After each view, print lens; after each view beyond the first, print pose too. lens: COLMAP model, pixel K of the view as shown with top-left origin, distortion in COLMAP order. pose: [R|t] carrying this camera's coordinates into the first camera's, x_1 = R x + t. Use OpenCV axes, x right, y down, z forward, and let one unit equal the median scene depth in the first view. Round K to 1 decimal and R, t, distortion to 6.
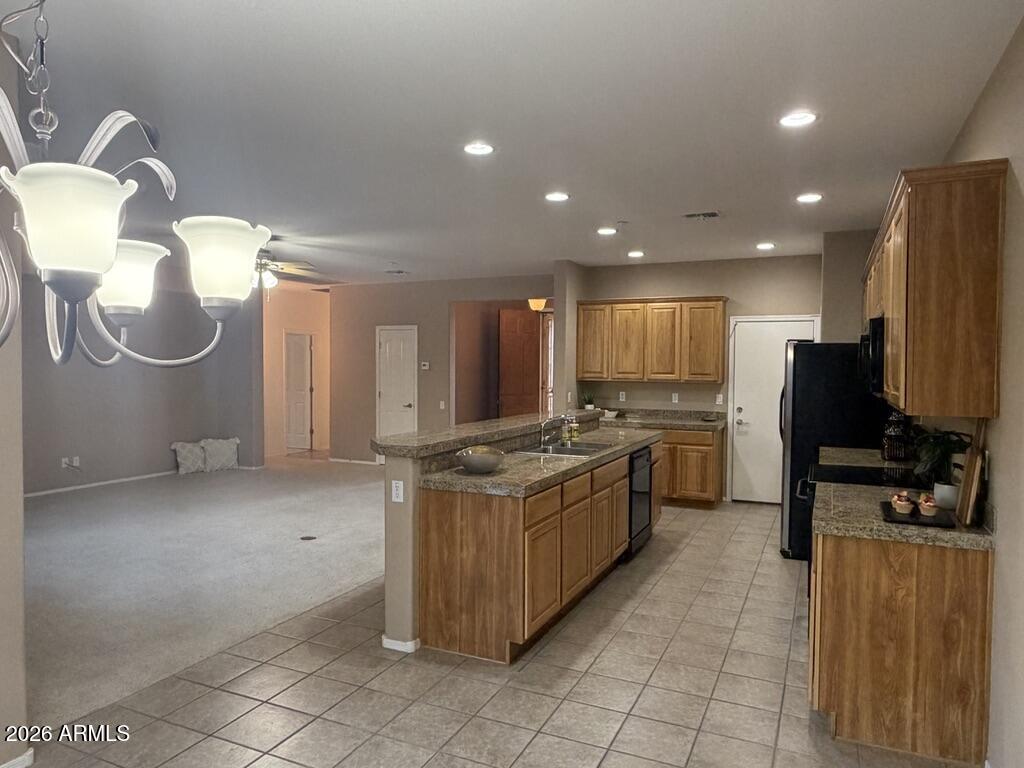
lens RADIAL K [[694.1, 0, 512.0], [0, 694.1, 384.0], [0, 0, 1]] dist [-0.000973, 0.002665]
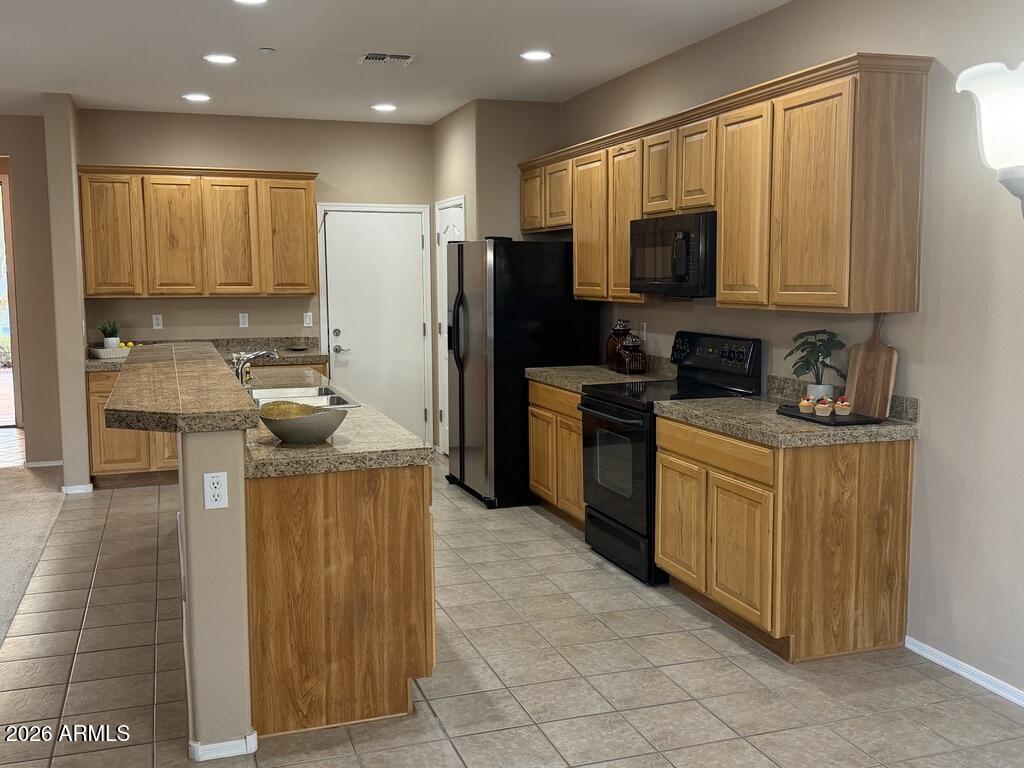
lens RADIAL K [[989.4, 0, 512.0], [0, 989.4, 384.0], [0, 0, 1]] dist [0.166332, -0.319451]
pose [[0.719848, -0.089573, 0.688328, -0.568429], [0.033167, 0.994945, 0.094788, -0.004515], [-0.693339, -0.045404, 0.719180, 0.238957]]
